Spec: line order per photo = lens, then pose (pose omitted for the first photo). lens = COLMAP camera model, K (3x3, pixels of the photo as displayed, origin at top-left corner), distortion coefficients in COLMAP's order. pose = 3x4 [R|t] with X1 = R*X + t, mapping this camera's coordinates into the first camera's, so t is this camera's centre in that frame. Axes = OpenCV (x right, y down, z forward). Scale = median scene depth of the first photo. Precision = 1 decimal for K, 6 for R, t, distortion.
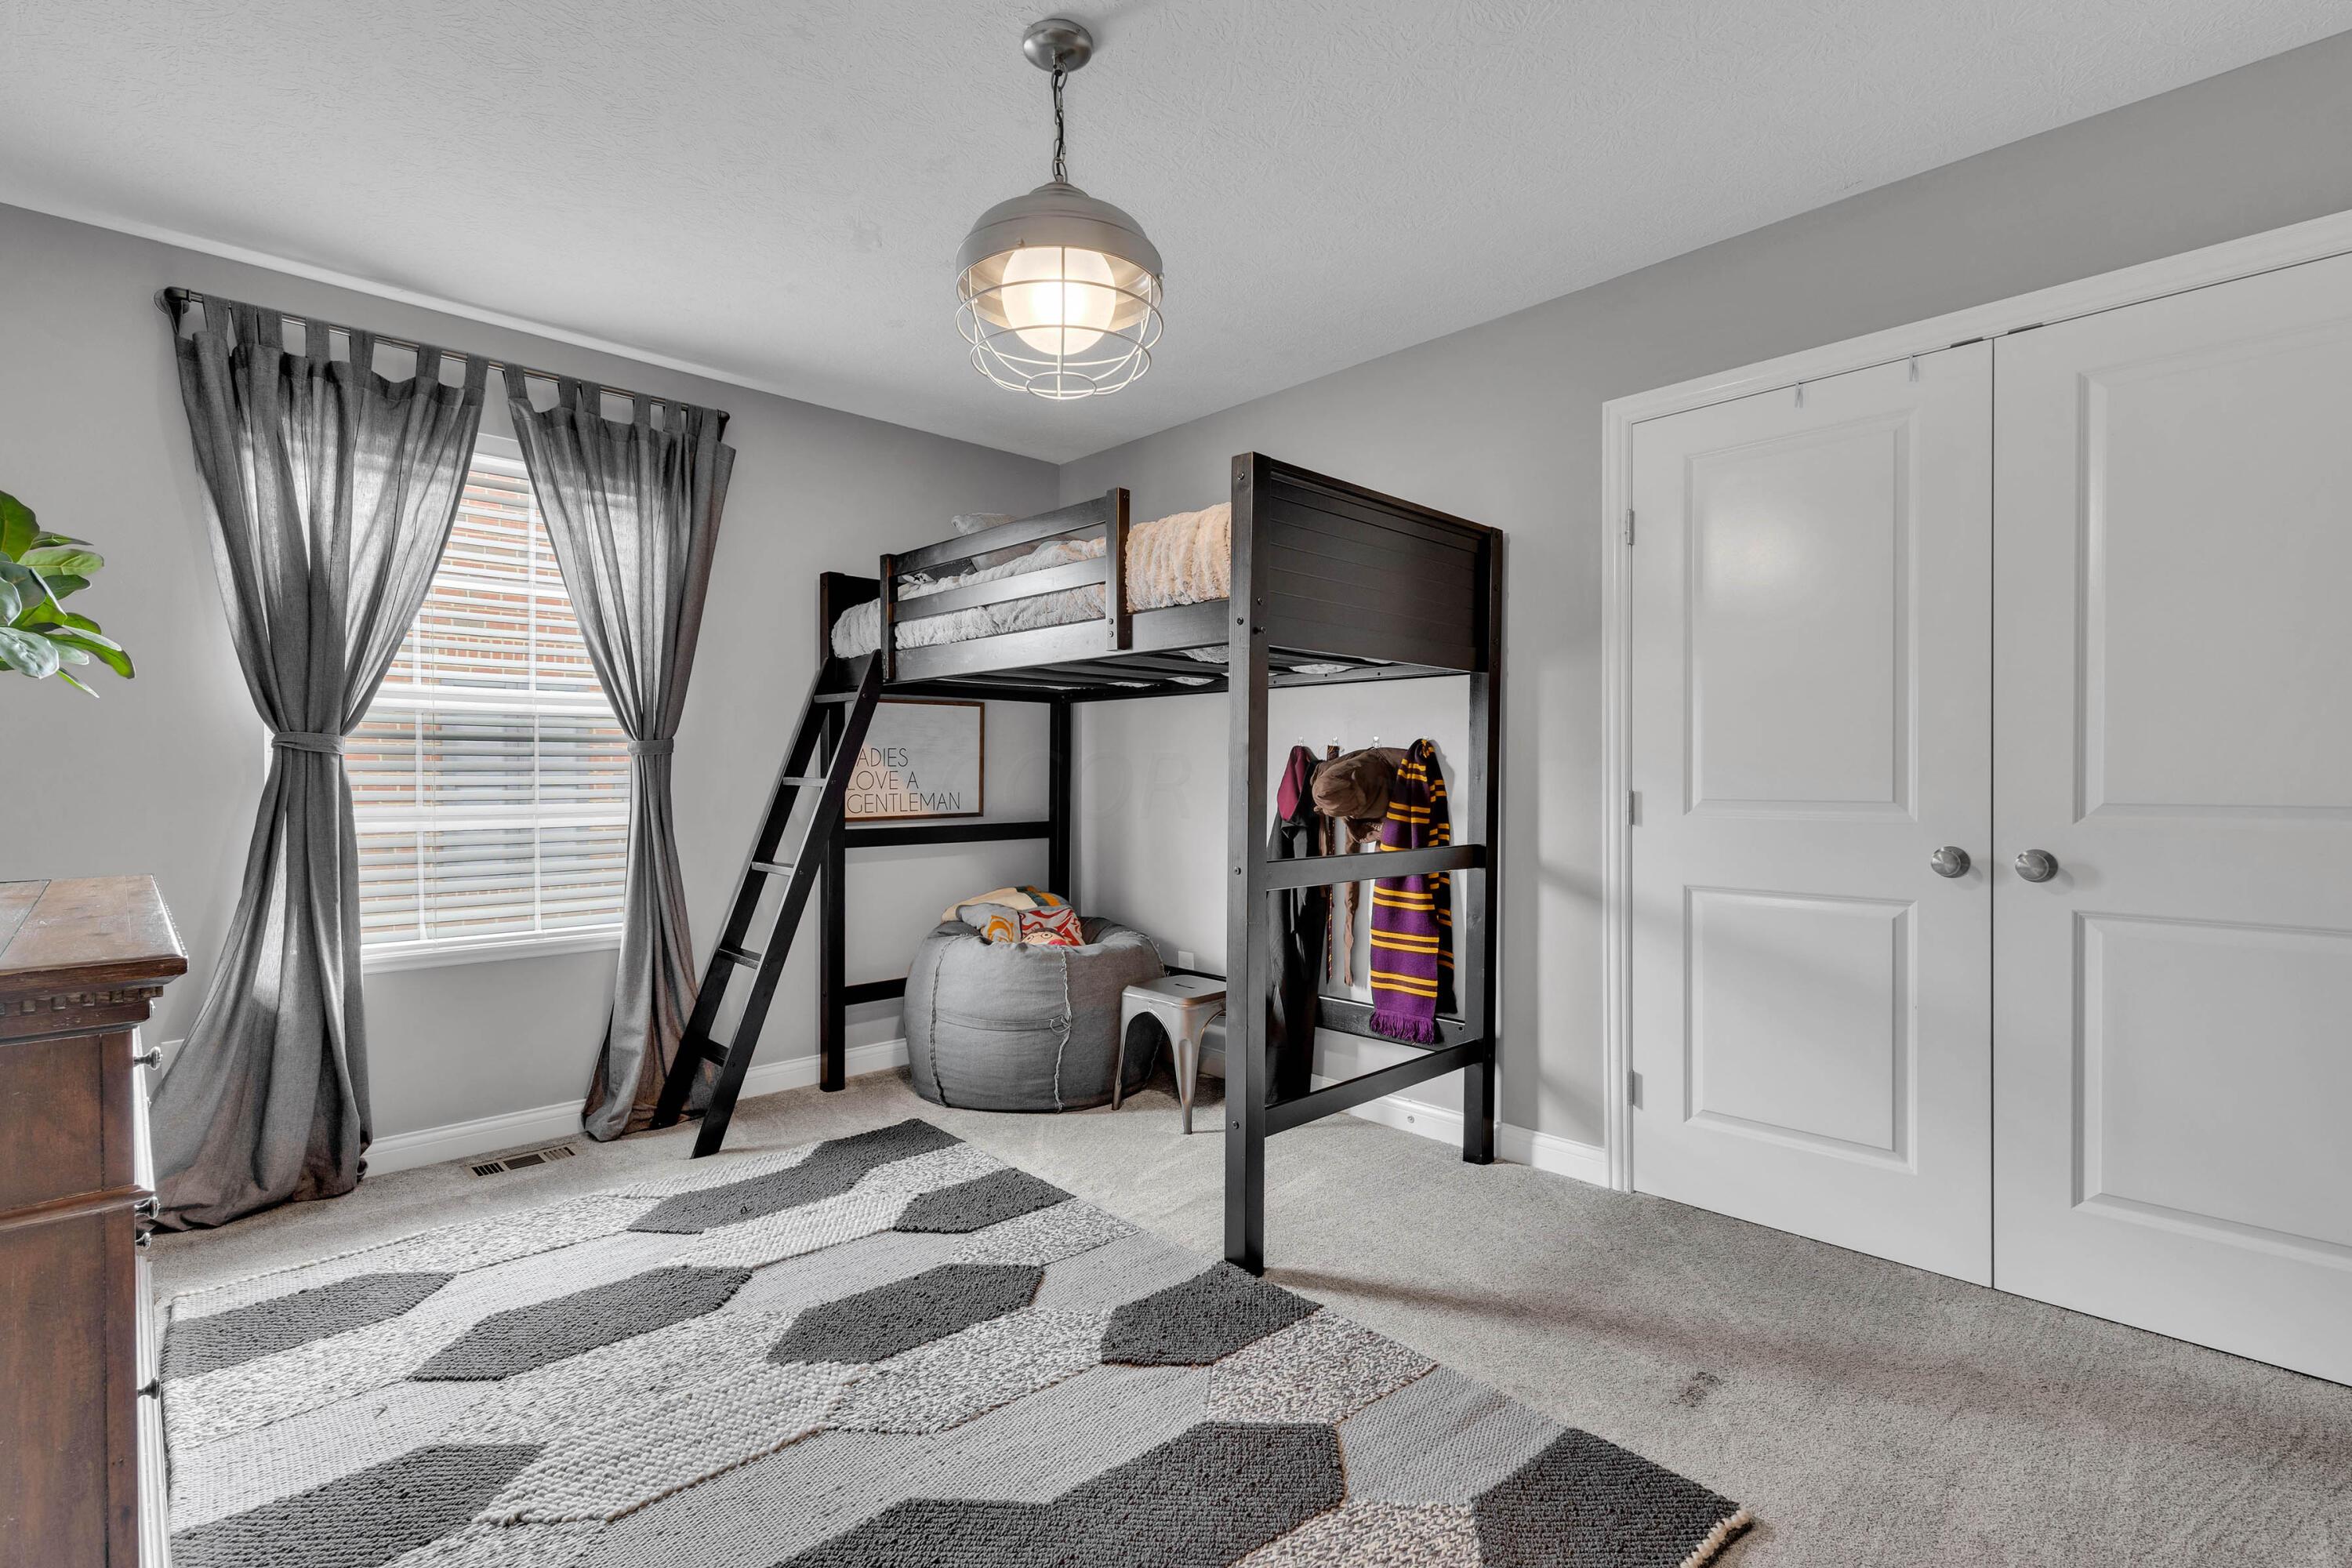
lens RADIAL K [[1105.3, 0, 1173.4], [0, 1105.3, 794.2], [0, 0, 1]] dist [0.001631, 0.000694]
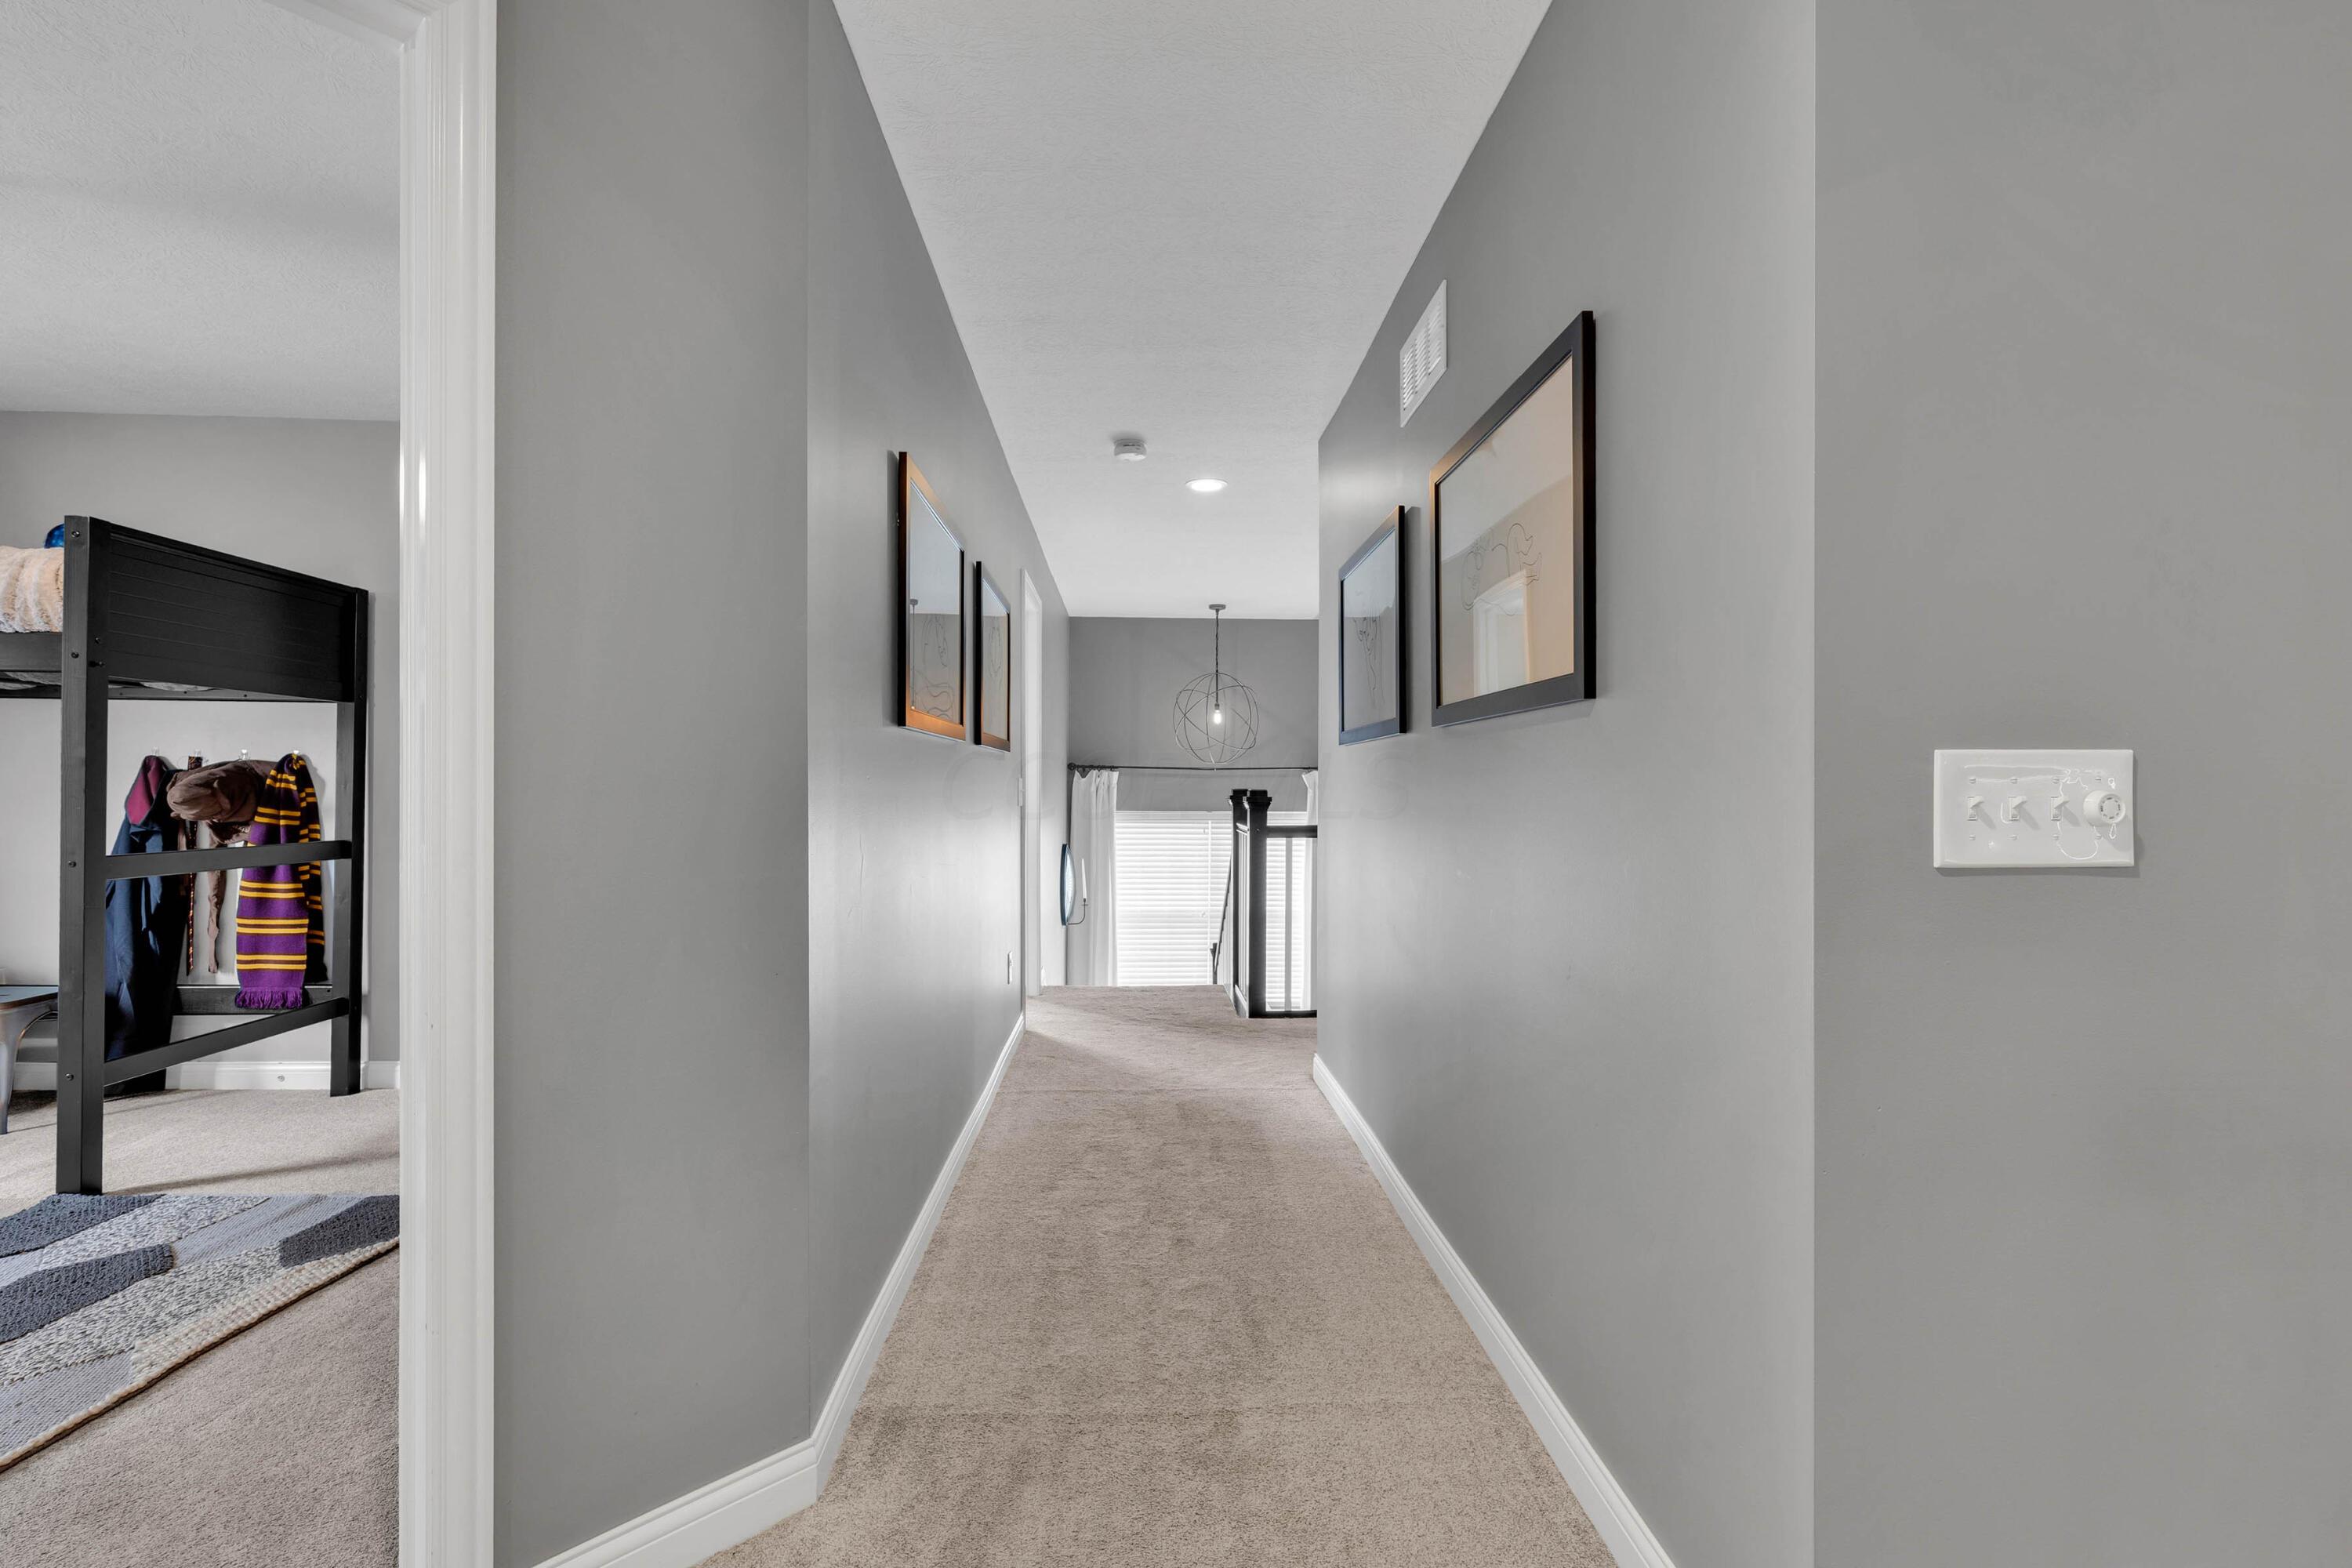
lens RADIAL K [[1105.3, 0, 1173.4], [0, 1105.3, 794.2], [0, 0, 1]] dist [0.001631, 0.000694]
pose [[0.666155, 0.000327, 0.745813, -0.030477], [0.006485, 0.999960, -0.006230, 0.007138], [-0.745785, 0.008987, 0.666126, -0.498229]]
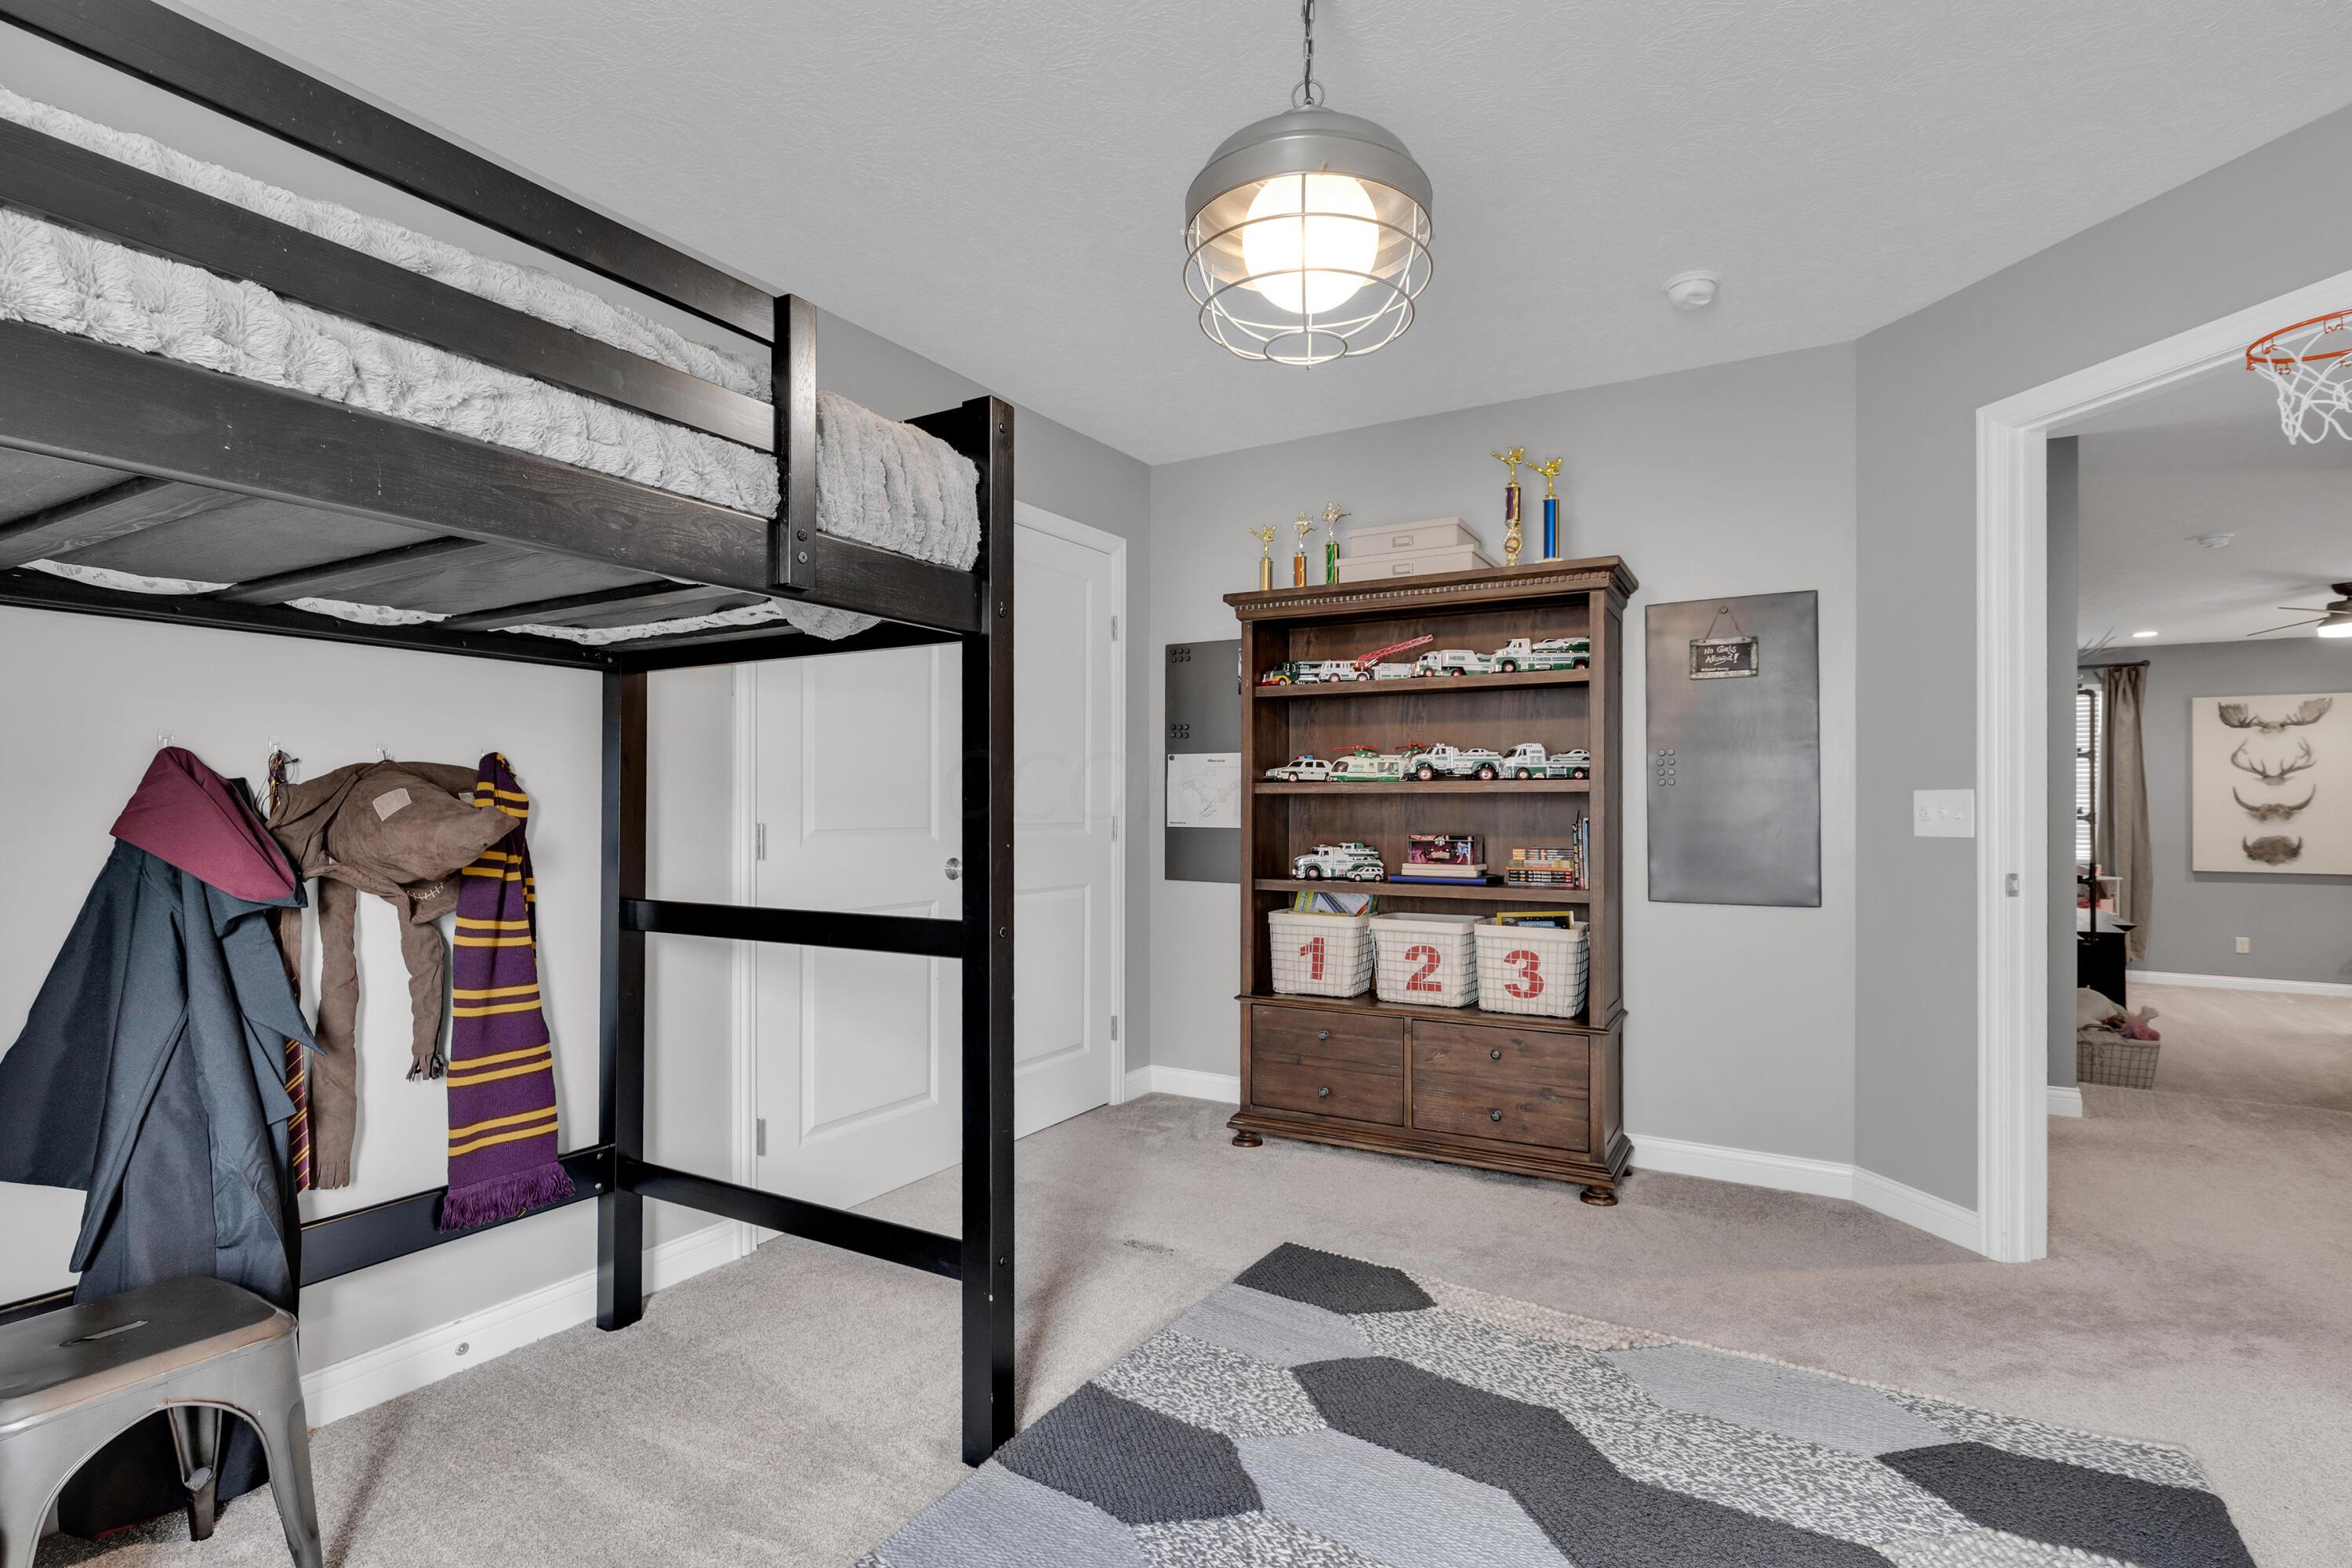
lens RADIAL K [[1105.3, 0, 1173.4], [0, 1105.3, 794.2], [0, 0, 1]] dist [0.001631, 0.000694]
pose [[-0.263440, 0.009358, 0.964630, -0.522574], [0.016114, 0.999856, -0.005299, -0.016013], [-0.964541, 0.014148, -0.263553, 0.780776]]
